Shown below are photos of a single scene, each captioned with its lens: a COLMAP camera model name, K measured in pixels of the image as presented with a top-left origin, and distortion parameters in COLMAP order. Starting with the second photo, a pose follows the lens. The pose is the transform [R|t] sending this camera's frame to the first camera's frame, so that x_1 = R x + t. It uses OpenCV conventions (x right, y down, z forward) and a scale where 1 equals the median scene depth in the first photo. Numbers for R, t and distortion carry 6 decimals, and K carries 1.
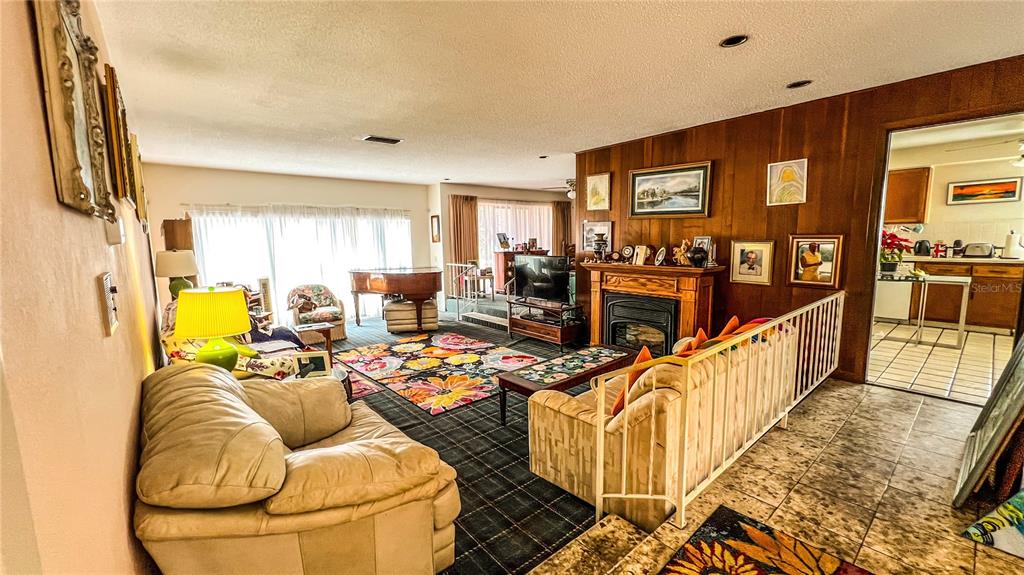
lens RADIAL K [[408.2, 0, 511.5], [0, 408.2, 289.9], [0, 0, 1]] dist [-0.000081, 0.000428]
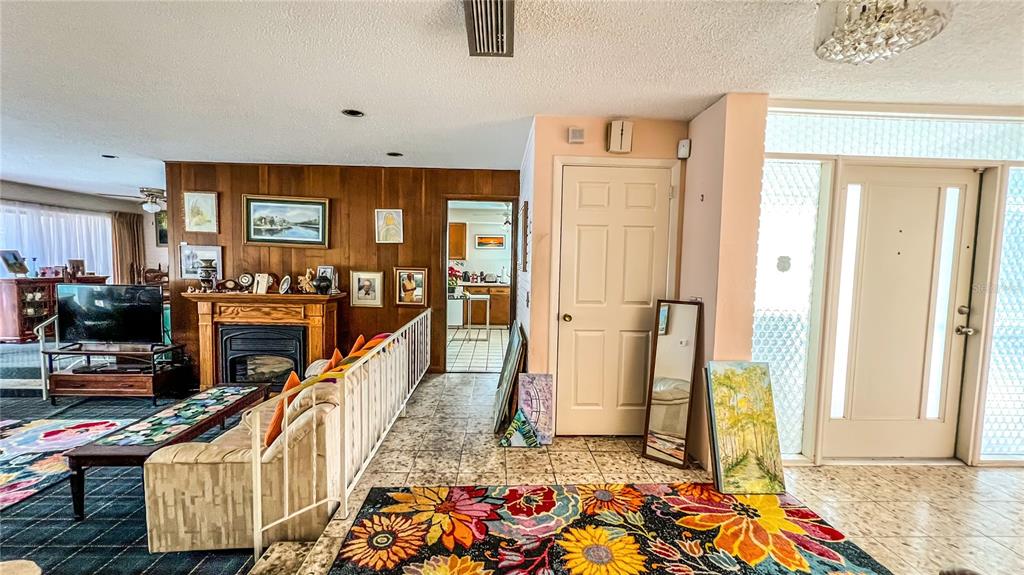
lens RADIAL K [[408.2, 0, 511.9], [0, 408.2, 291.3], [0, 0, 1]] dist [-0.000081, 0.000428]
pose [[0.617266, -0.024887, 0.786361, -0.094566], [0.070361, 0.997241, -0.023670, -0.002655], [-0.783602, 0.069940, 0.617314, -0.070022]]
